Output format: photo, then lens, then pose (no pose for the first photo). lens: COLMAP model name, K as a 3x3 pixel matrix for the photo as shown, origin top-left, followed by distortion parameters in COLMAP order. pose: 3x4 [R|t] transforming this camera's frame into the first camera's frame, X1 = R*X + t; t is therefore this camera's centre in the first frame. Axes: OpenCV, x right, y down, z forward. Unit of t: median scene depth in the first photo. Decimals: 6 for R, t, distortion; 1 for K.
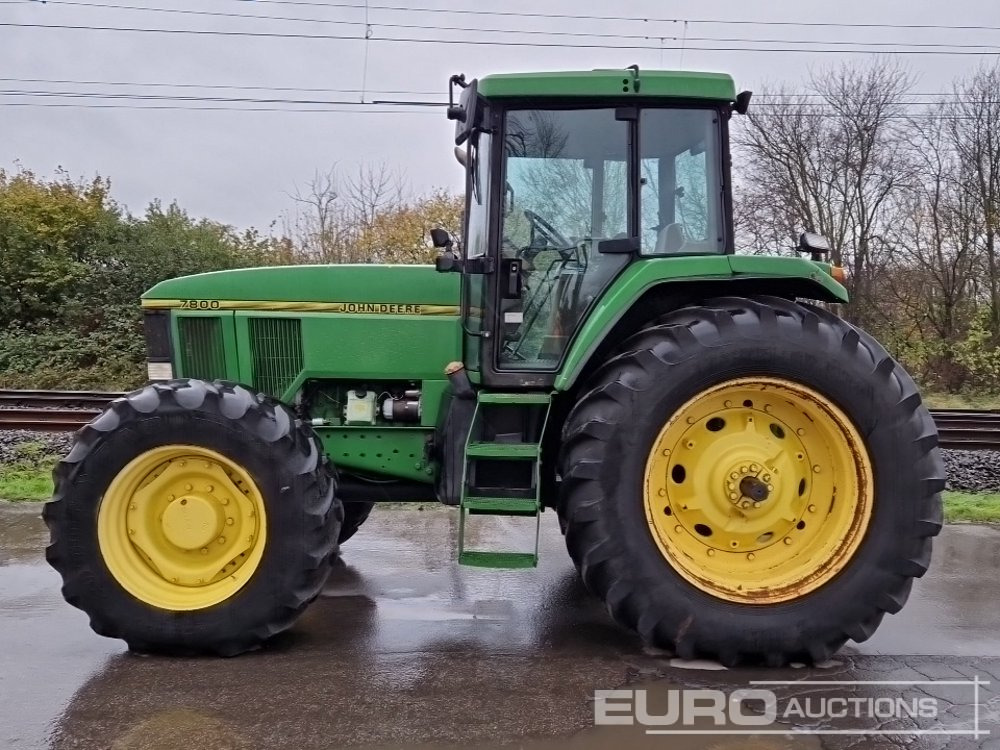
lens RADIAL K [[757.7, 0, 500.0], [0, 757.7, 375.0], [0, 0, 1]] dist [0.045781, -0.000288]
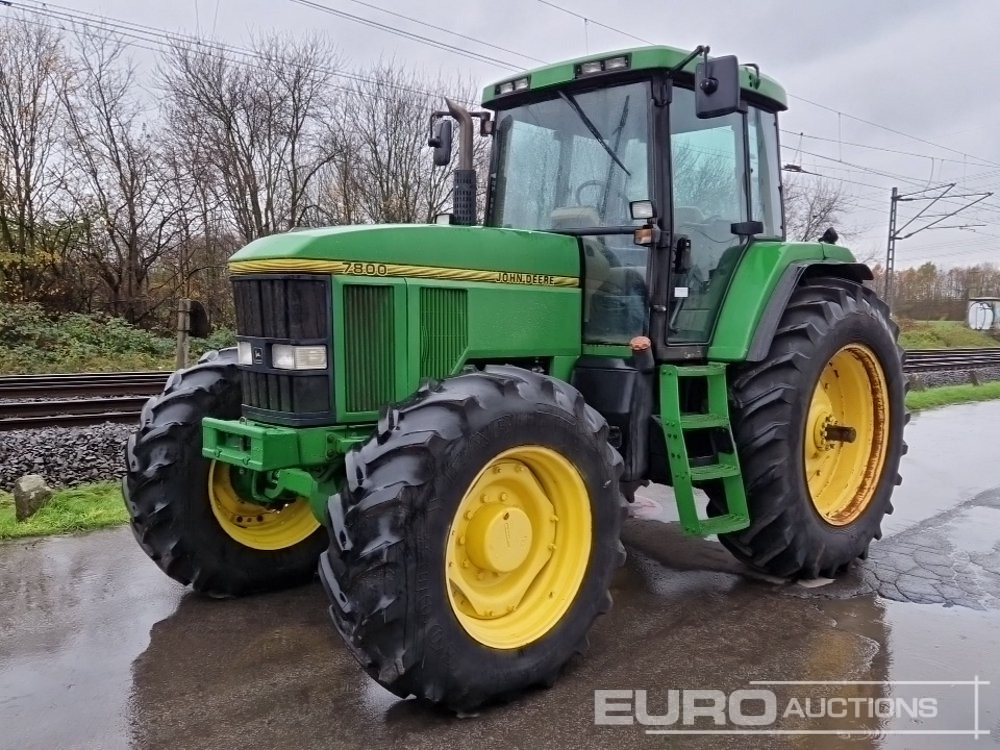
lens RADIAL K [[757.7, 0, 500.0], [0, 757.7, 375.0], [0, 0, 1]] dist [0.045781, -0.000288]
pose [[0.798019, -0.051447, 0.600432, -0.798653], [0.021089, 0.998123, 0.057494, -0.028116], [-0.602263, -0.033218, 0.797606, 0.320249]]
